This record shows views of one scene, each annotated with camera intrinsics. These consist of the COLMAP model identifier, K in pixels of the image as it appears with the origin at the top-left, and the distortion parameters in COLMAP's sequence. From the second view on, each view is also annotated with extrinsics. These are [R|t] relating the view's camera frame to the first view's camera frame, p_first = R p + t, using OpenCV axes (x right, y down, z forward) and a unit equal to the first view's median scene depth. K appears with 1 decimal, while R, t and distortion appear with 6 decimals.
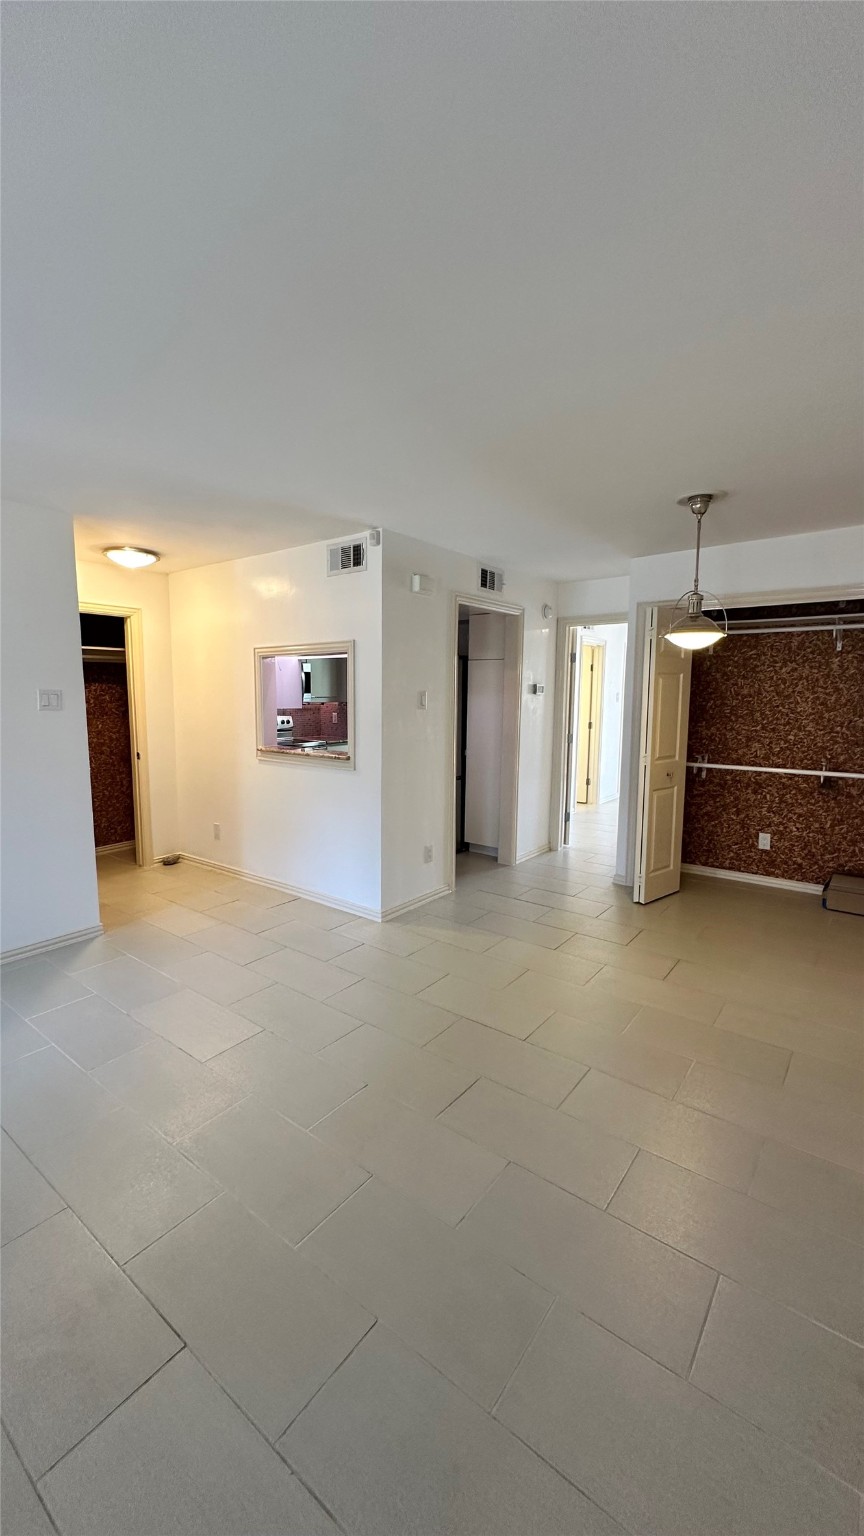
lens RADIAL K [[612.9, 0, 433.9], [0, 612.9, 766.7], [0, 0, 1]] dist [0.001071, 0.000236]
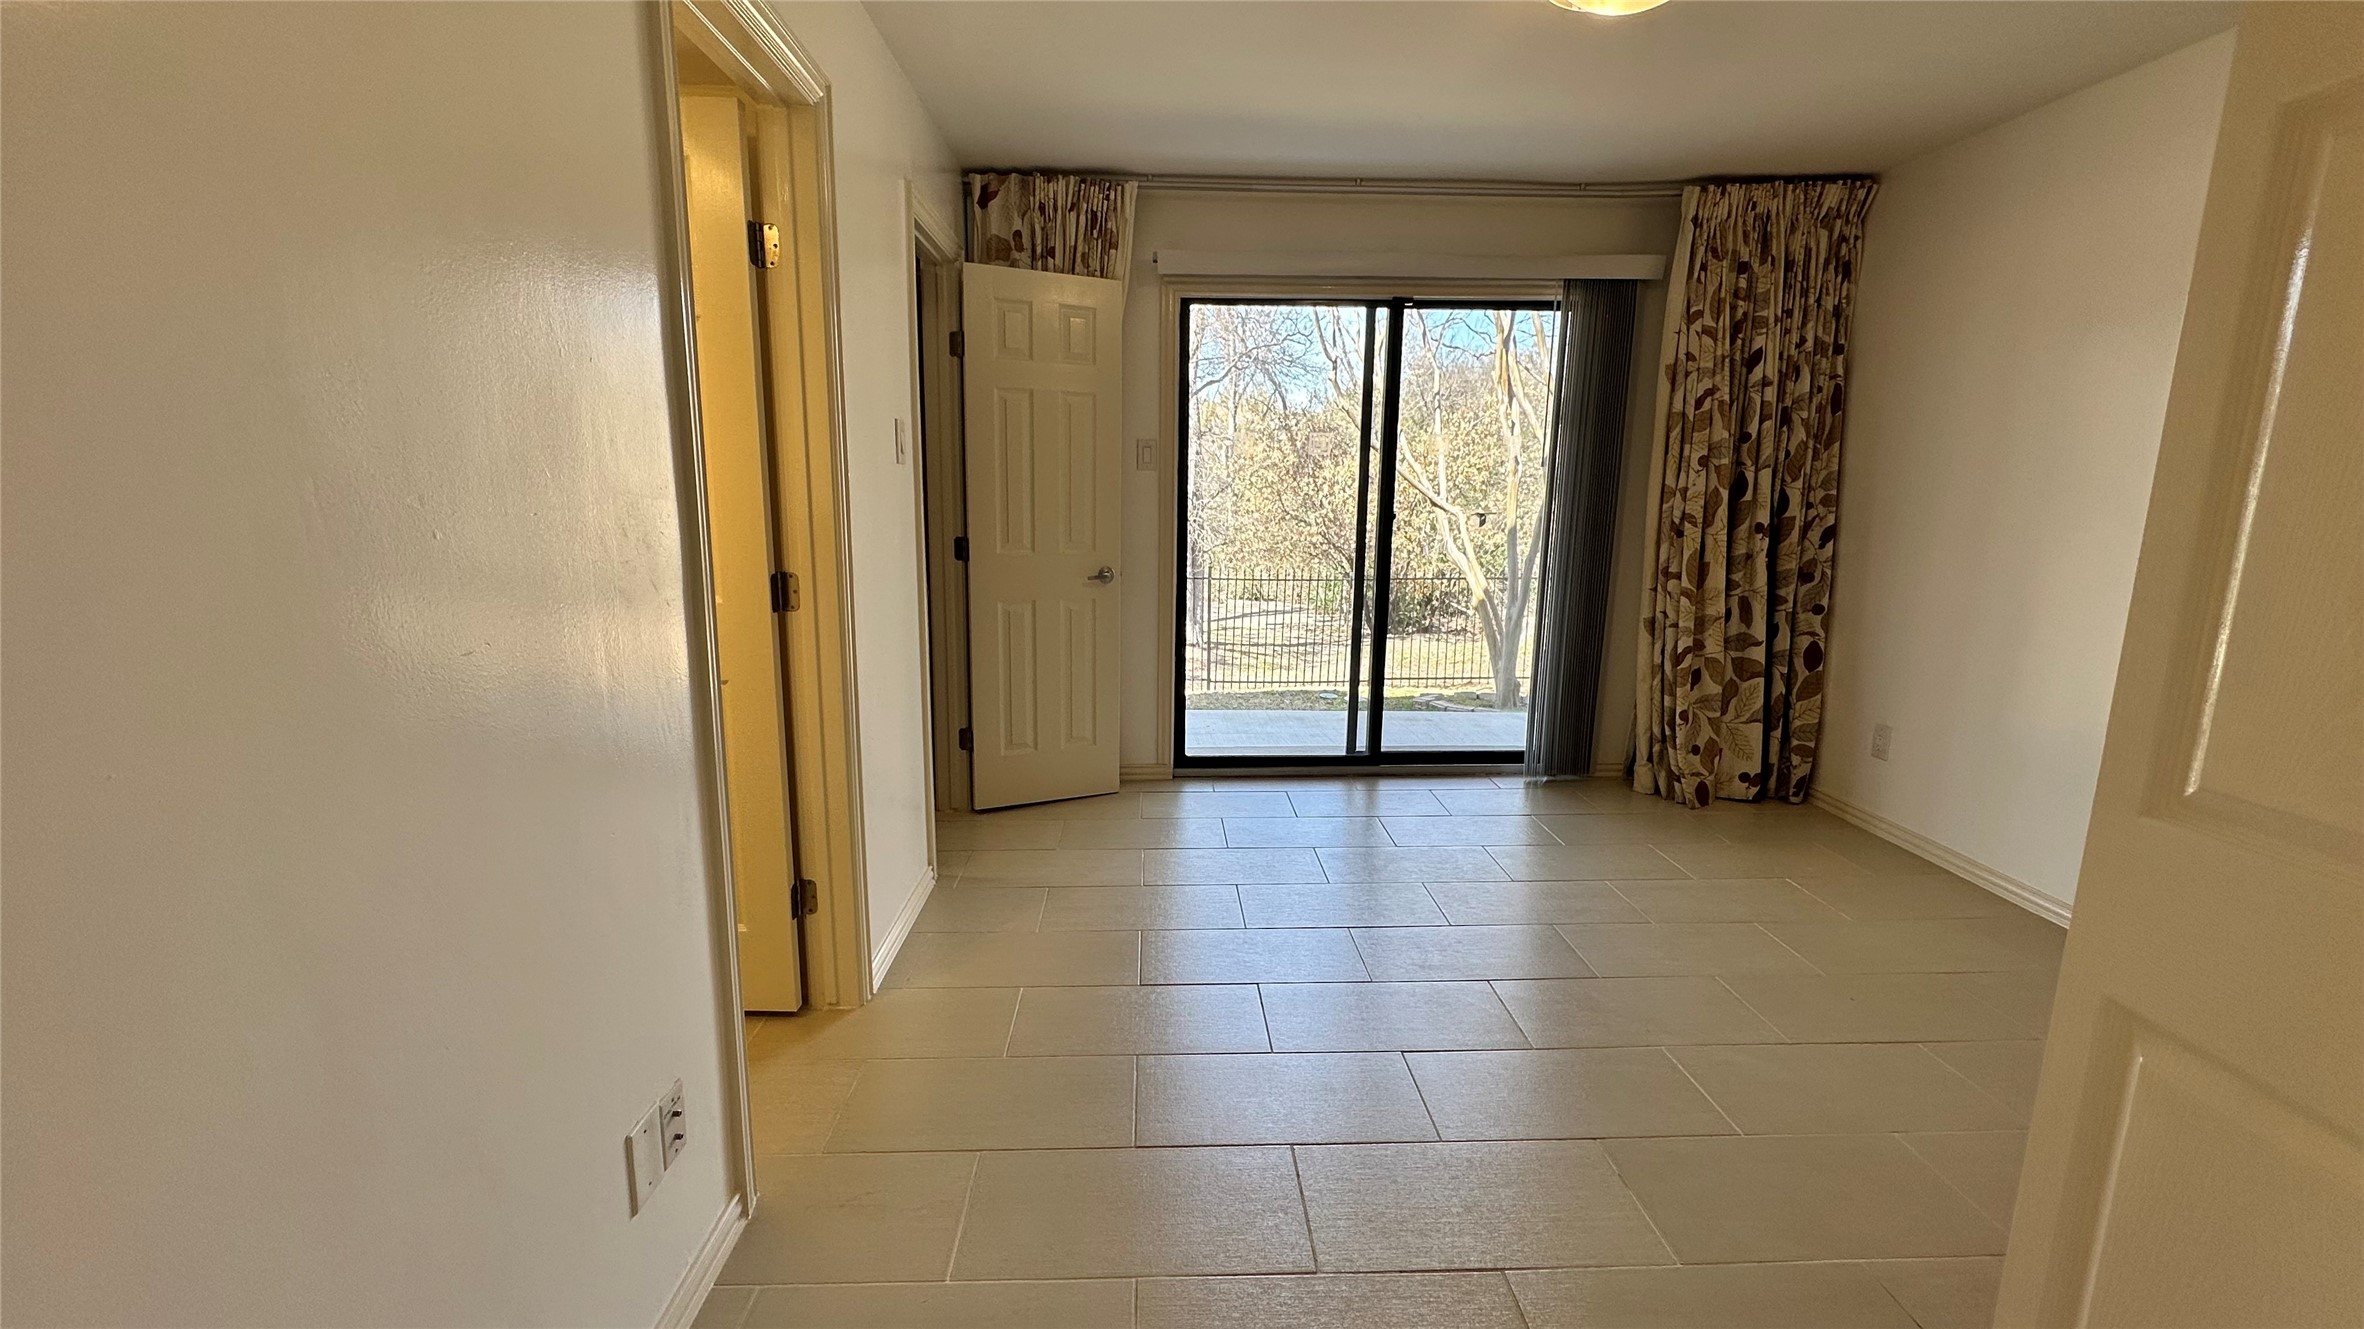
lens RADIAL K [[941.3, 0, 1182.0], [0, 941.3, 664.5], [0, 0, 1]] dist [-0.001393, 0.000605]
pose [[0.772731, -0.108502, 0.625391, 0.314596], [0.070605, 0.993860, 0.085190, -0.108325], [-0.630794, -0.021673, 0.775647, 1.311915]]
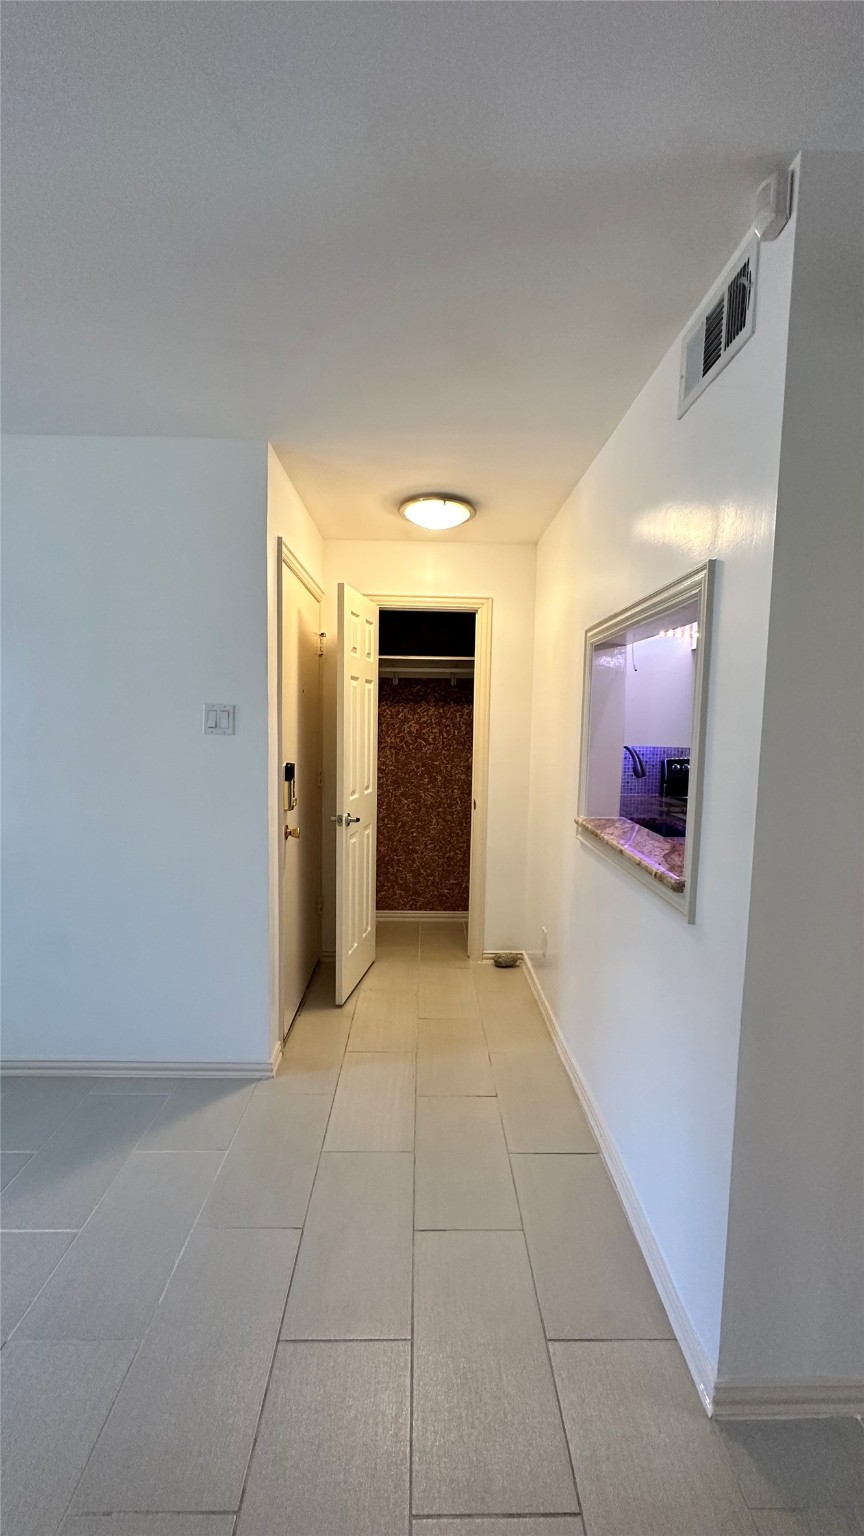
lens RADIAL K [[611.6, 0, 432.0], [0, 611.6, 768.0], [0, 0, 1]] dist [-0.001393, 0.000605]
pose [[0.625168, 0.068244, -0.777501, 0.043747], [-0.110516, 0.993873, -0.001627, -0.060797], [0.772626, 0.086943, 0.628880, 0.577841]]
